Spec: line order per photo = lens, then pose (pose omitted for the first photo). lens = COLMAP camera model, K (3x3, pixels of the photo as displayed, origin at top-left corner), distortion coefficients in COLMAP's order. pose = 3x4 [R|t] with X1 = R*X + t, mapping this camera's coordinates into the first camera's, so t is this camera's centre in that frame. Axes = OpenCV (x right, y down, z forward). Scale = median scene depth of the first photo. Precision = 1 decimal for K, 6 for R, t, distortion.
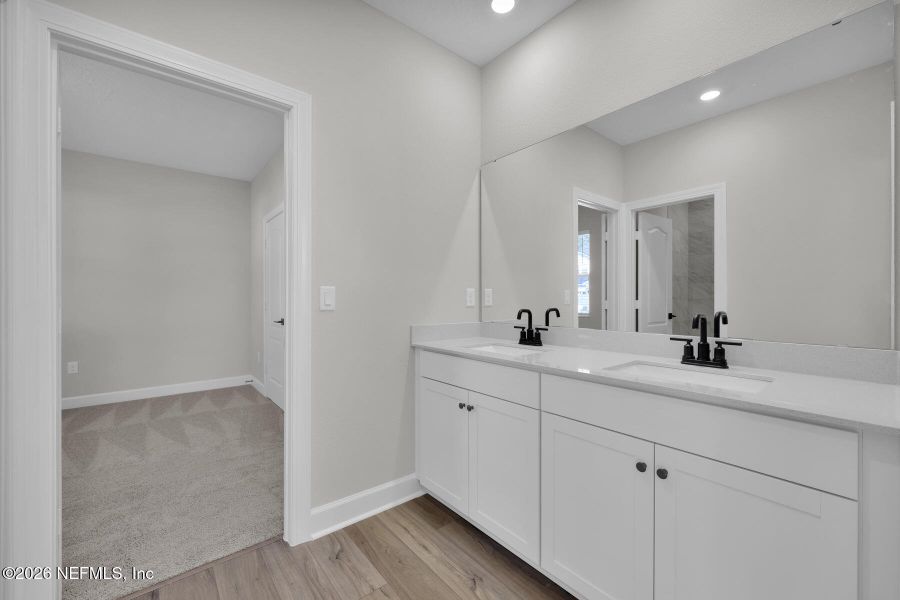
lens RADIAL K [[364.9, 0, 447.0], [0, 364.9, 299.1], [0, 0, 1]] dist [0.002377, -0.000306]
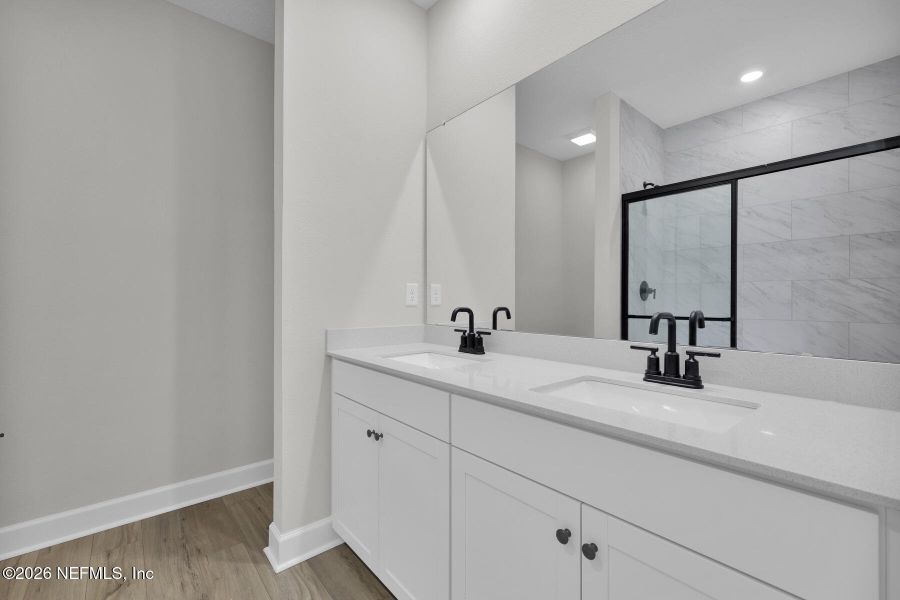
lens RADIAL K [[393.6, 0, 452.8], [0, 393.6, 298.4], [0, 0, 1]] dist [0.034421, -0.000812]
pose [[0.999728, 0.003171, 0.023120, 0.170277], [-0.003128, 0.999993, -0.001899, 0.008150], [-0.023125, 0.001826, 0.999731, 0.143017]]
